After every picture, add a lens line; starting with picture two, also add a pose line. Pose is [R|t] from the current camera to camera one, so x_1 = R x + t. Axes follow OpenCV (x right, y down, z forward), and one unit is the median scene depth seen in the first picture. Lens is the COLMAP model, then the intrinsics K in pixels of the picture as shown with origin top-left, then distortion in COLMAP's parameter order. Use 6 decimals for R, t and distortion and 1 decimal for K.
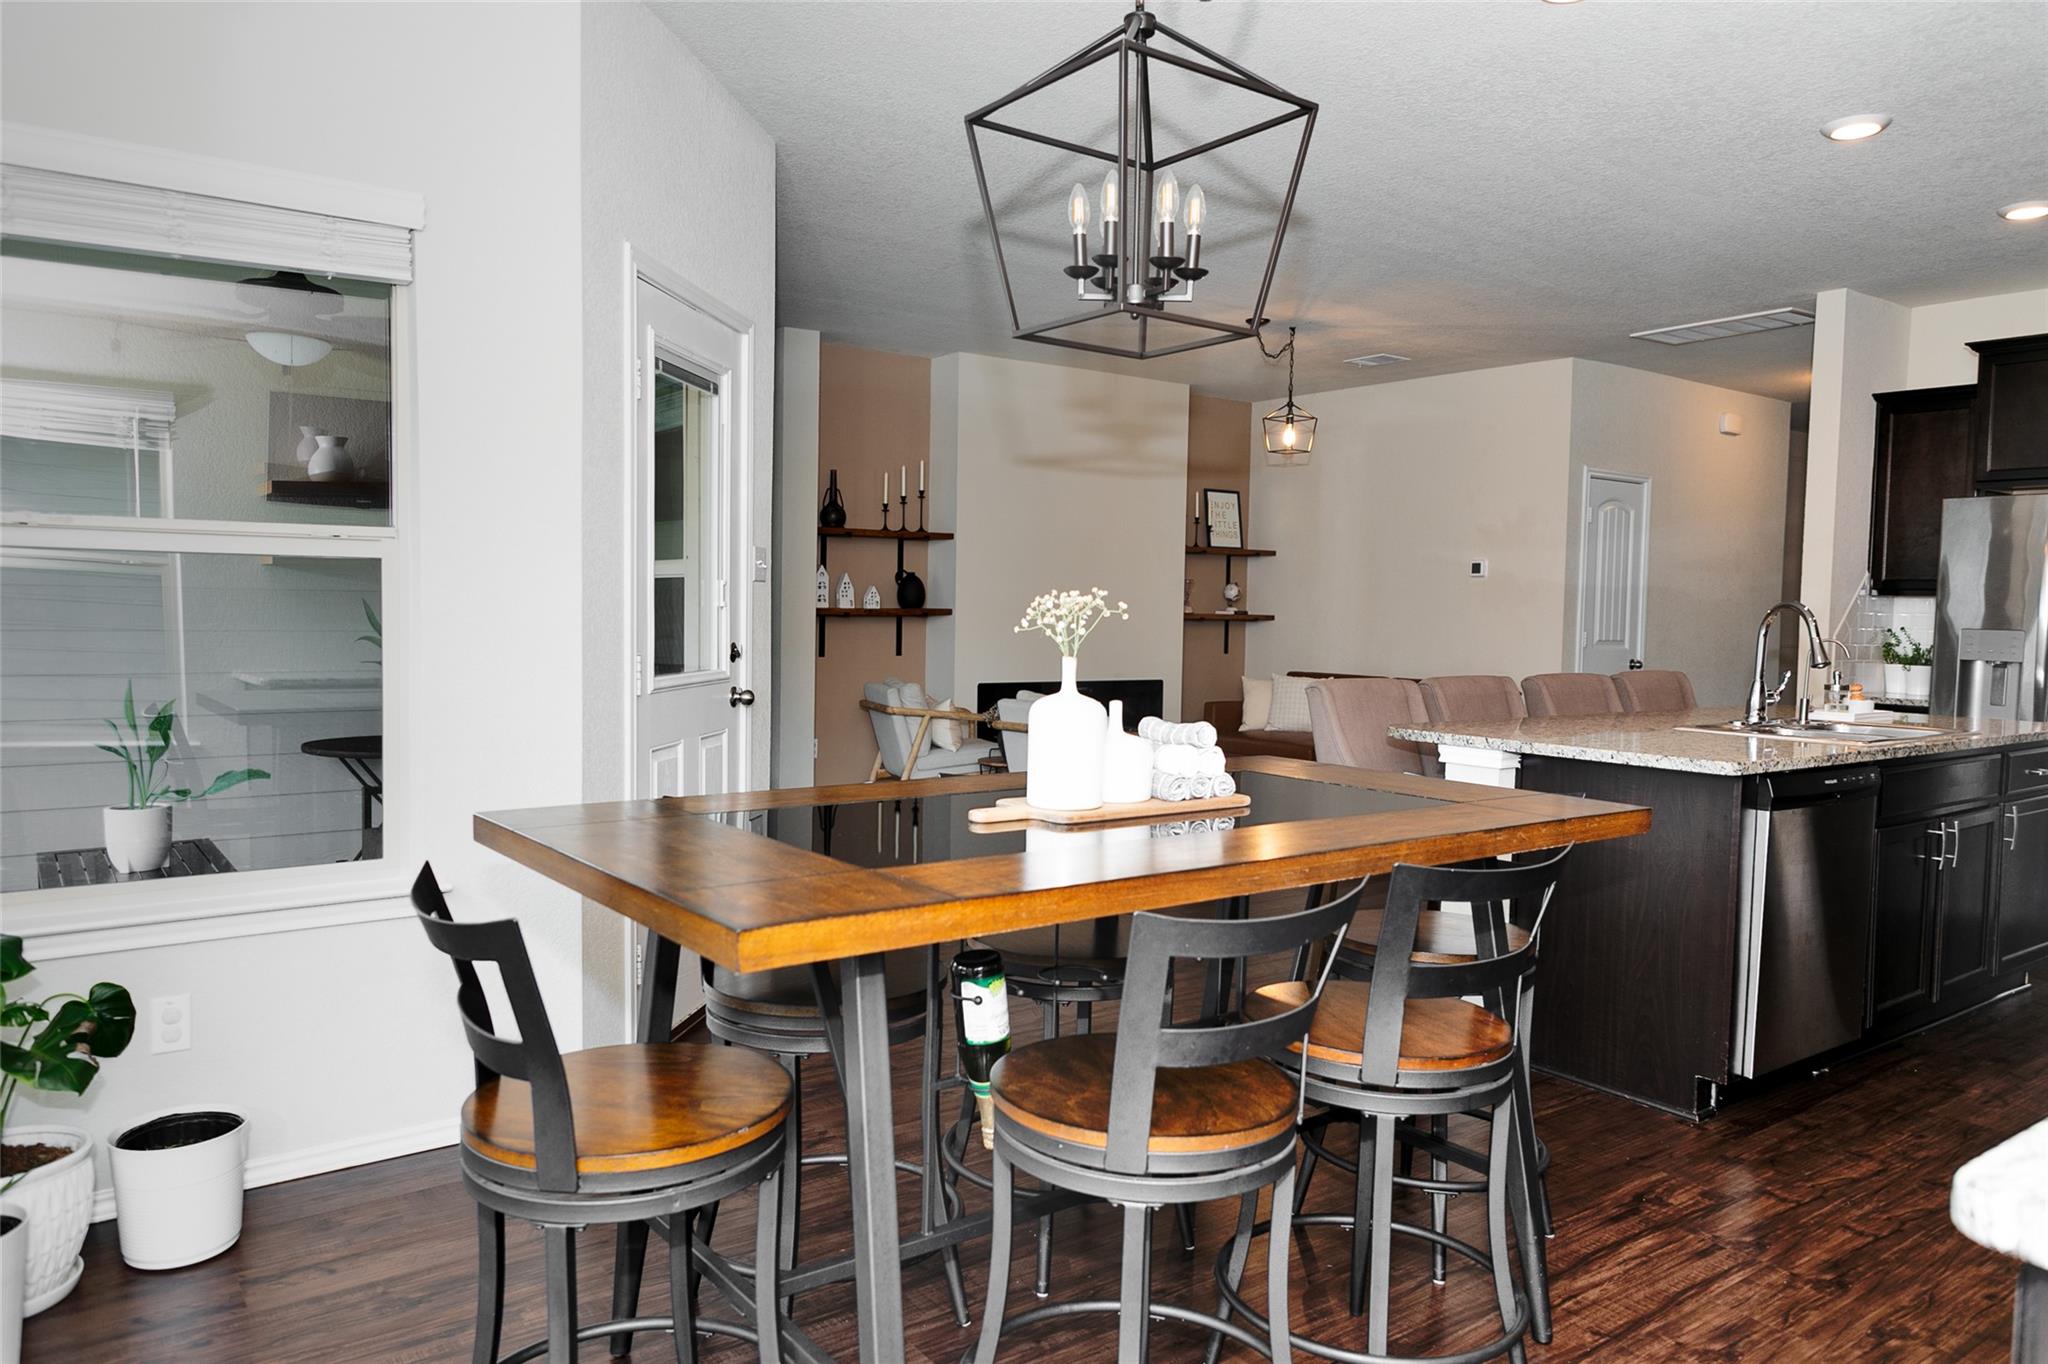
lens RADIAL K [[1428.2, 0, 961.4], [0, 1428.2, 654.7], [0, 0, 1]] dist [-0.001422, -0.002288]
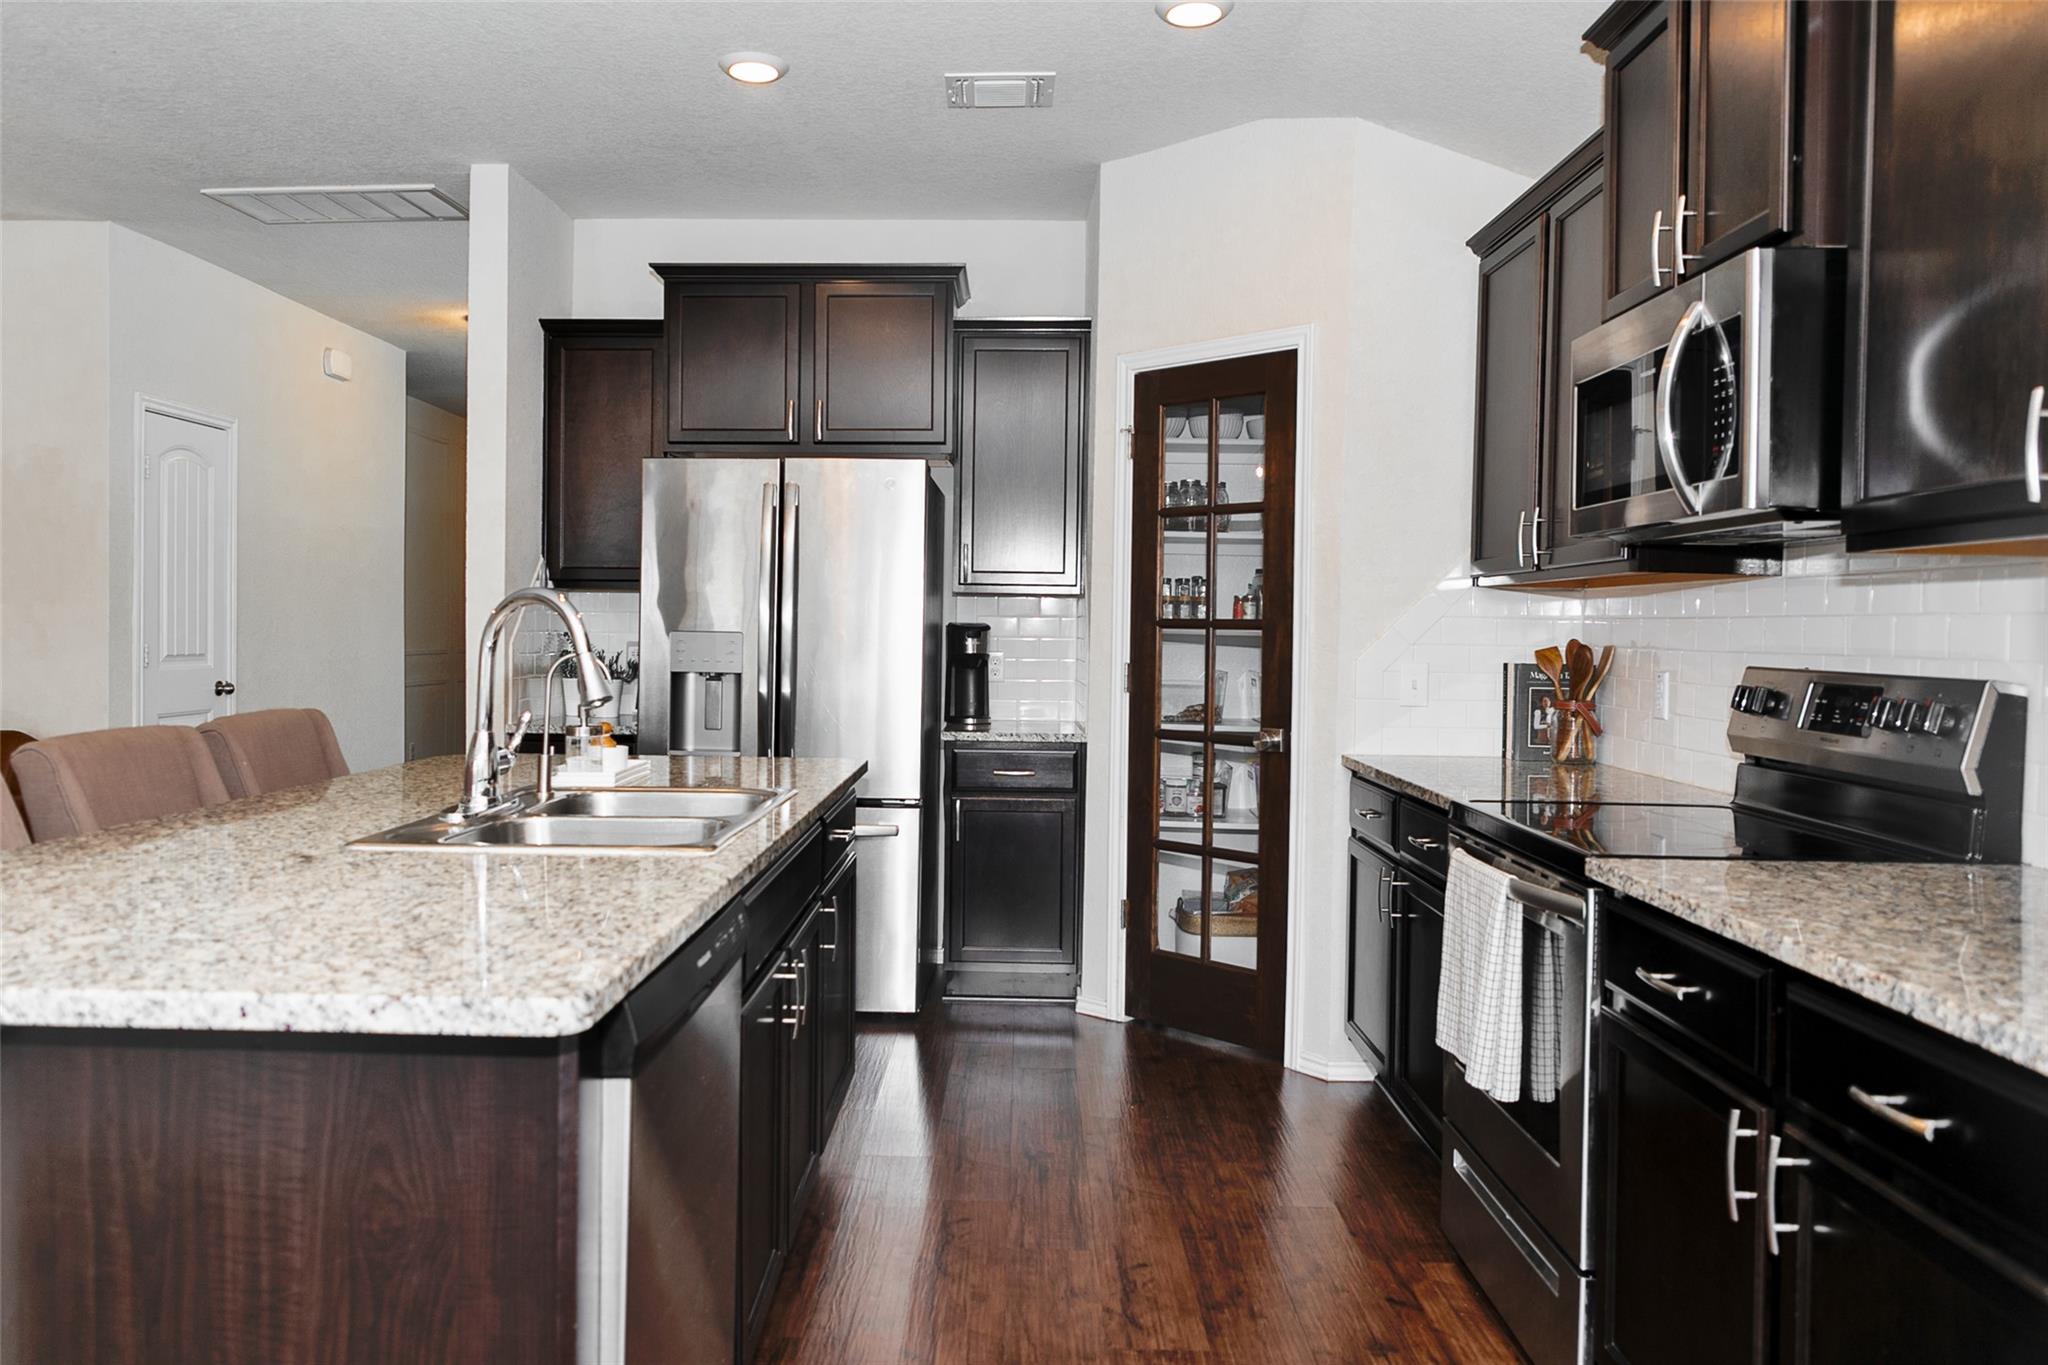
lens RADIAL K [[1428.2, 0, 961.4], [0, 1428.2, 655.2], [0, 0, 1]] dist [-0.001422, -0.002288]
pose [[0.596733, -0.028818, 0.801923, 0.168117], [0.030665, 0.999444, 0.013097, -0.009438], [-0.801854, 0.016775, 0.597284, 0.385449]]
